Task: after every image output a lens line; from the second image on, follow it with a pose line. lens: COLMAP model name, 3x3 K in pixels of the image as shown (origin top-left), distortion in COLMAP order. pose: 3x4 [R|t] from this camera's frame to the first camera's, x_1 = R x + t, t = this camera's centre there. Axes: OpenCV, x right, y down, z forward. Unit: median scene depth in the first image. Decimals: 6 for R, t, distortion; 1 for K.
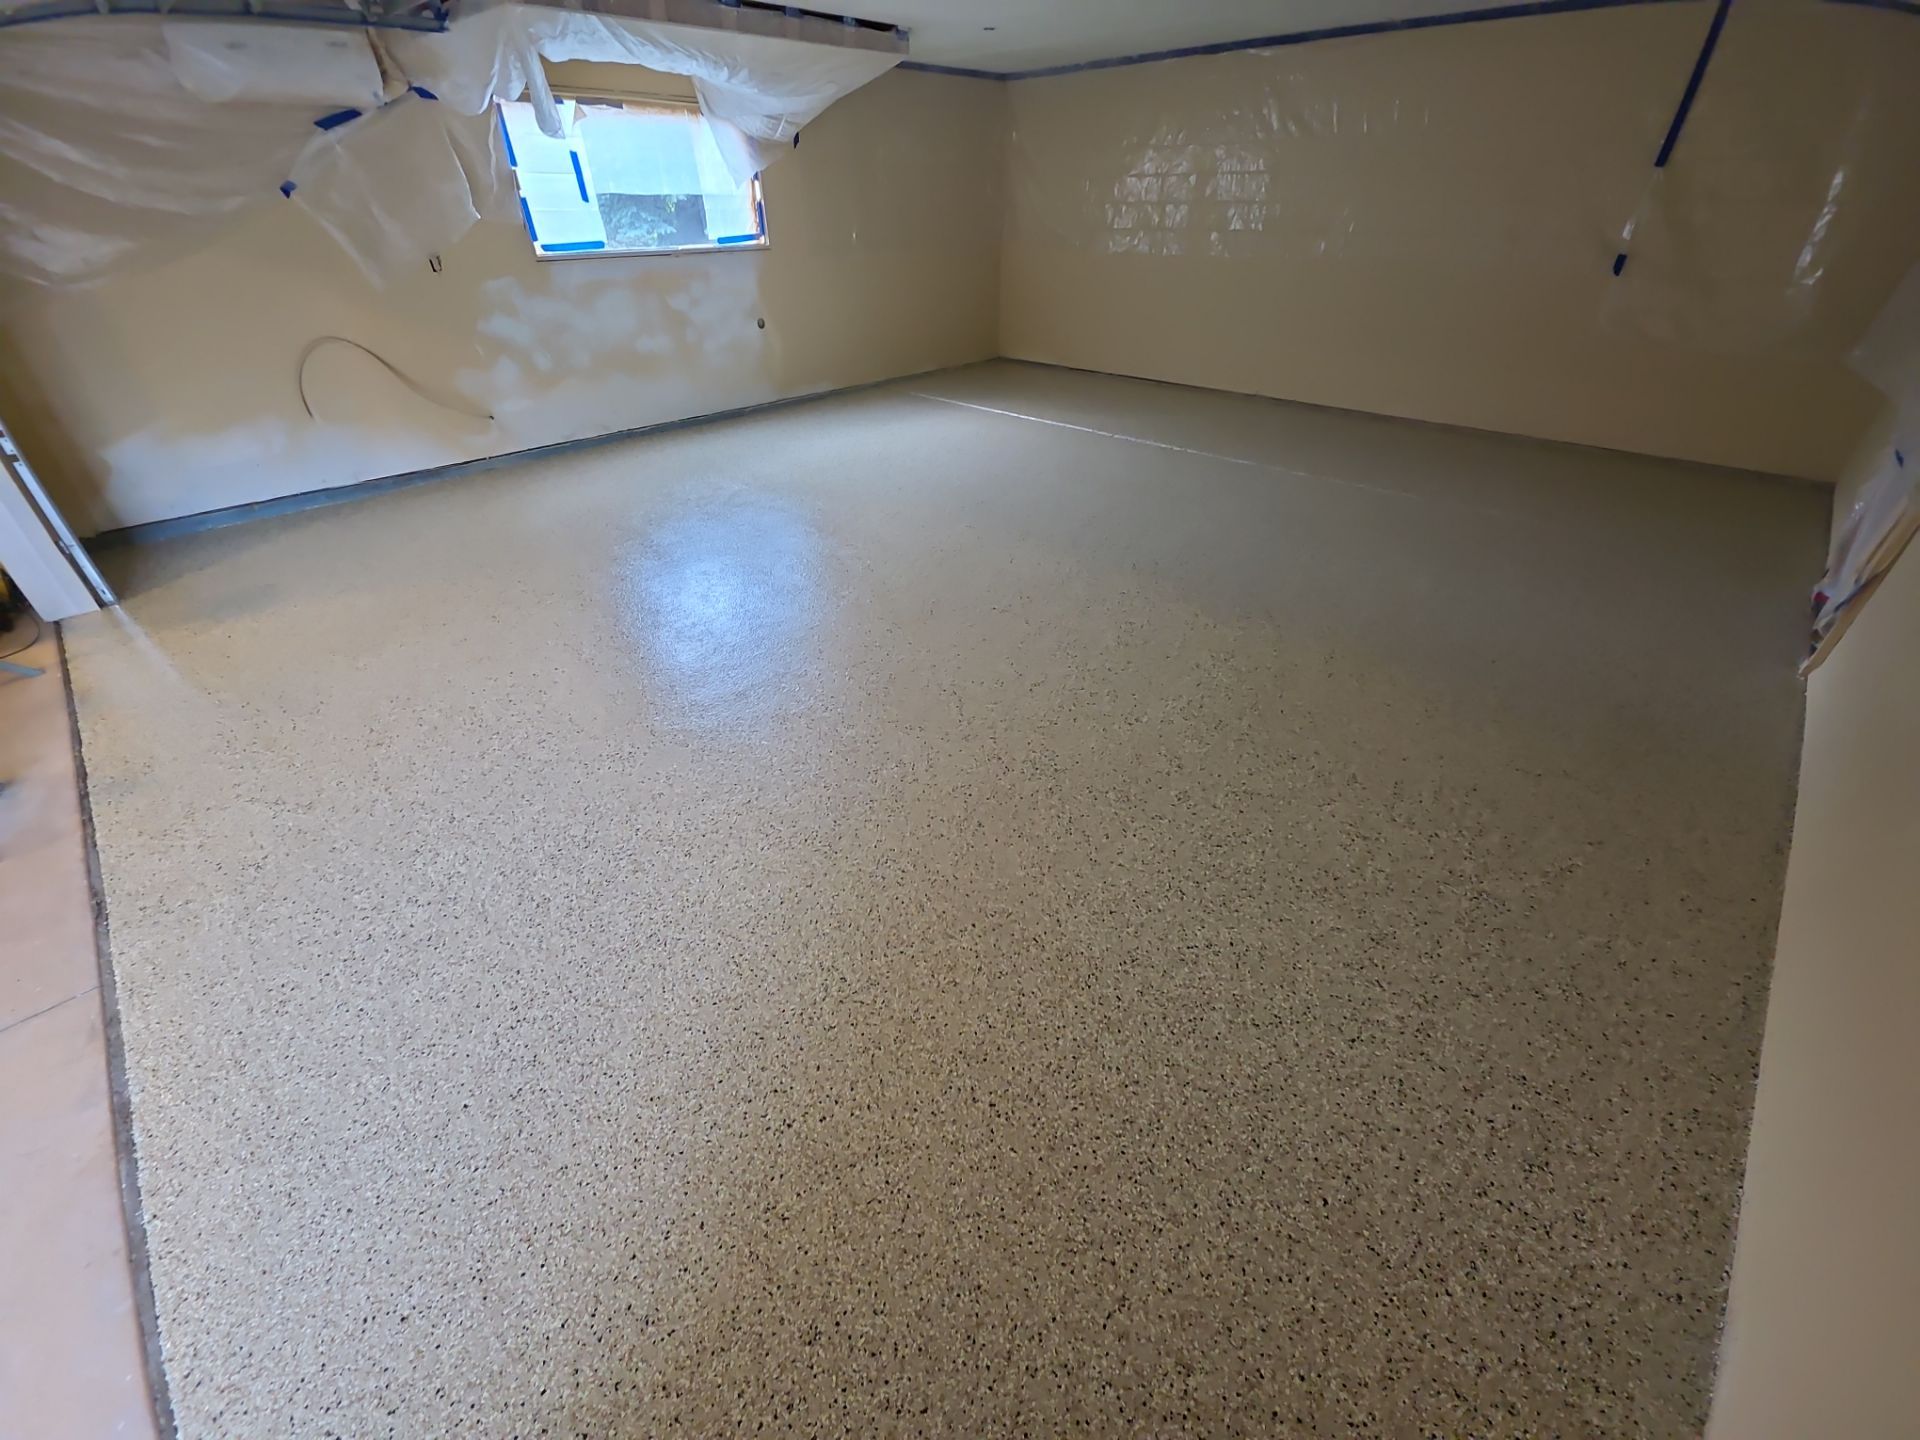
lens RADIAL K [[766.1, 0, 960.0], [0, 766.1, 720.0], [0, 0, 1]] dist [0.013748, -0.006926]
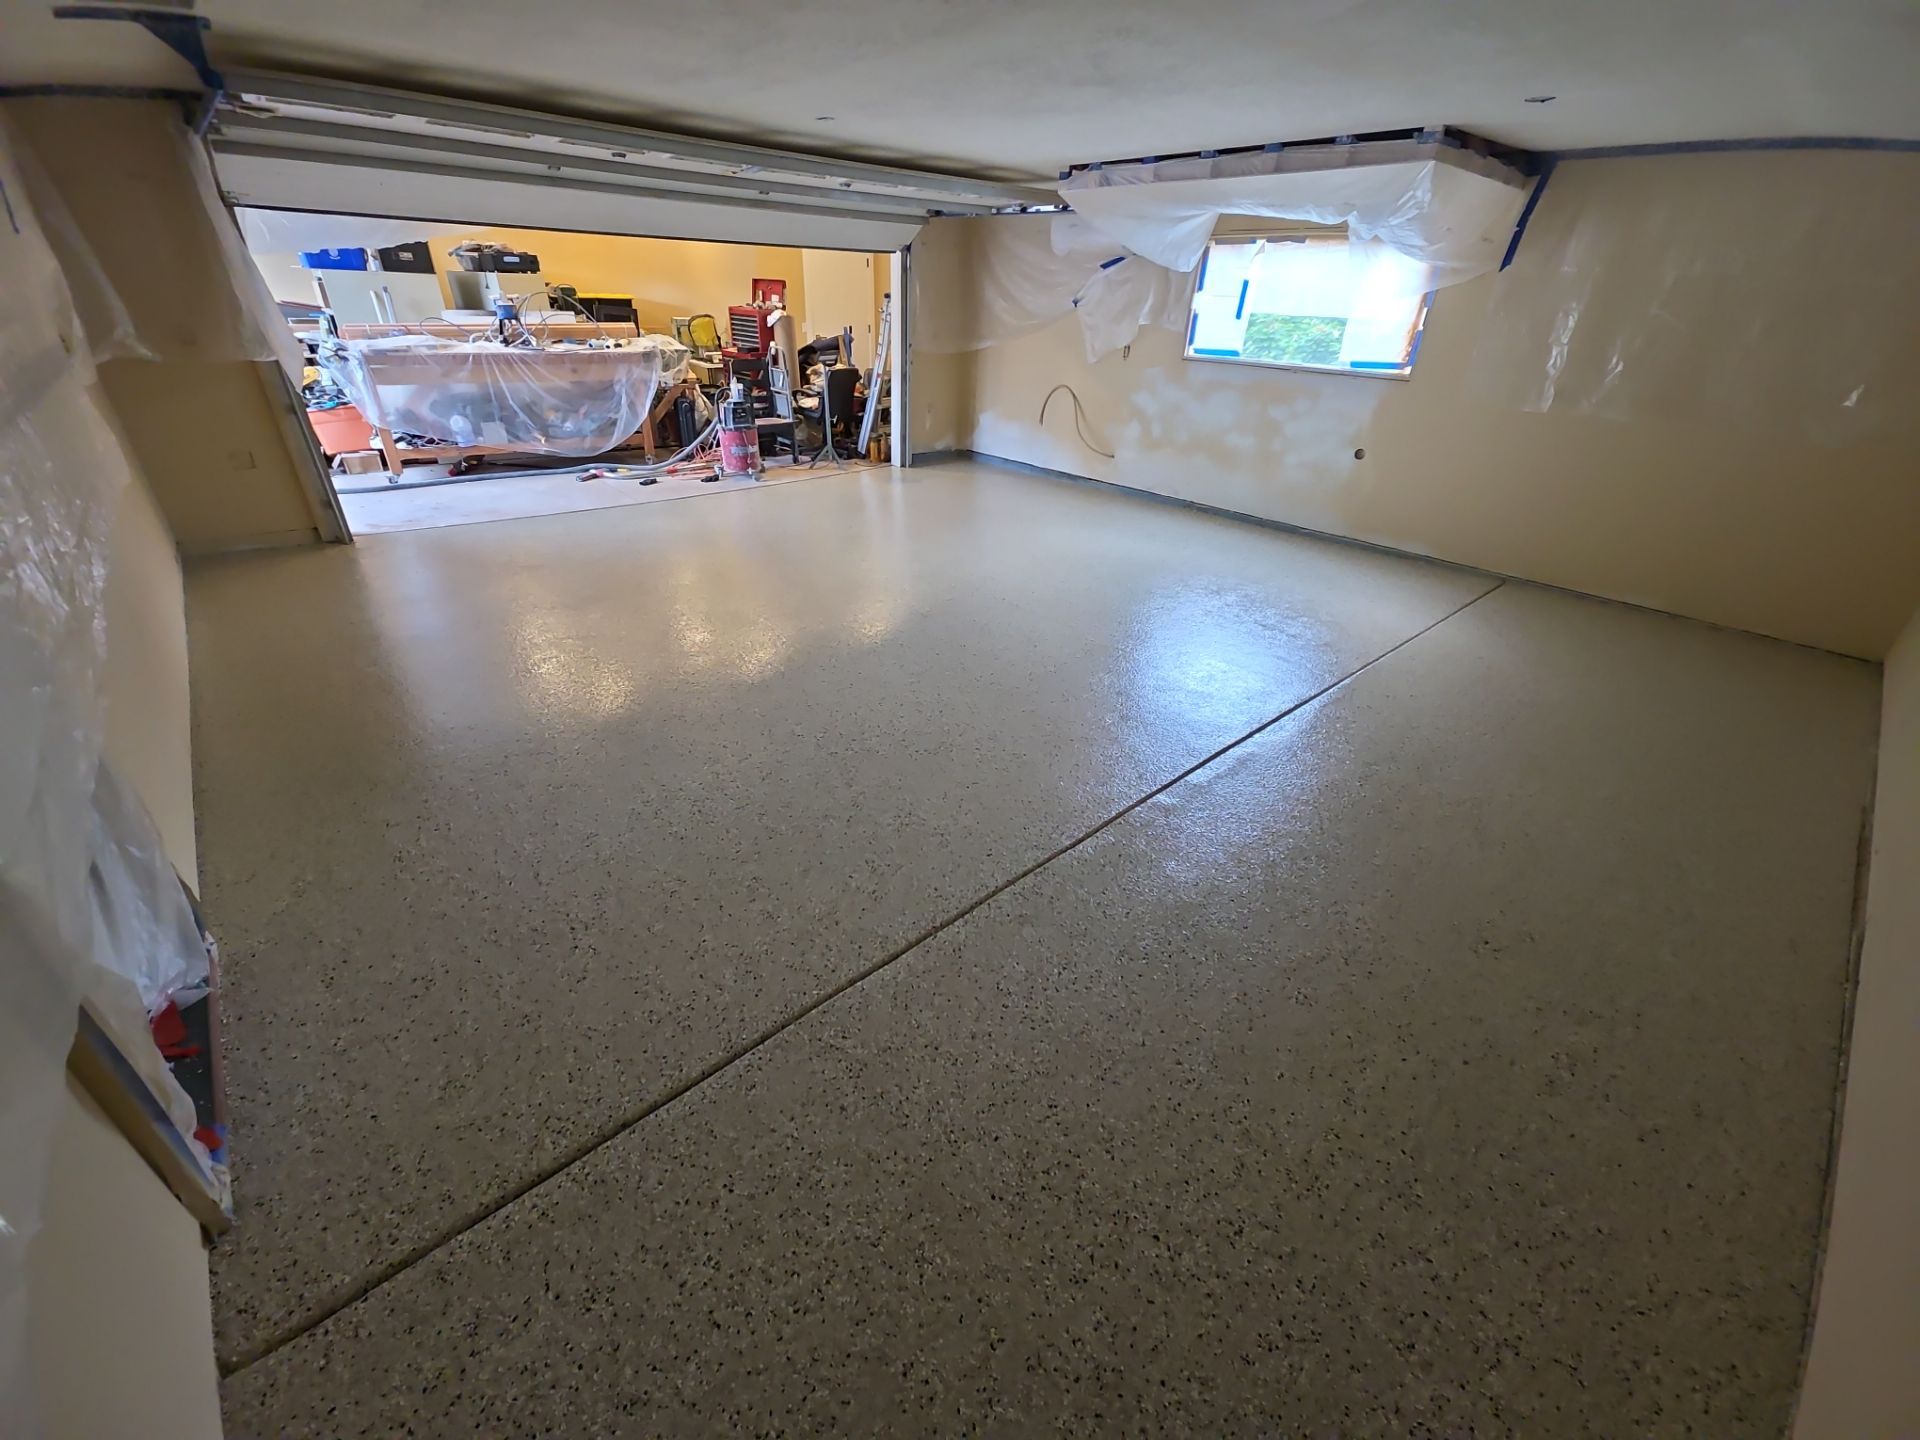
lens RADIAL K [[766.1, 0, 960.0], [0, 766.1, 720.0], [0, 0, 1]] dist [0.013748, -0.006926]
pose [[-0.087416, 0.489949, -0.867357, 0.820862], [-0.585351, 0.679257, 0.442690, -0.490964], [0.806053, 0.546407, 0.227414, 0.673100]]
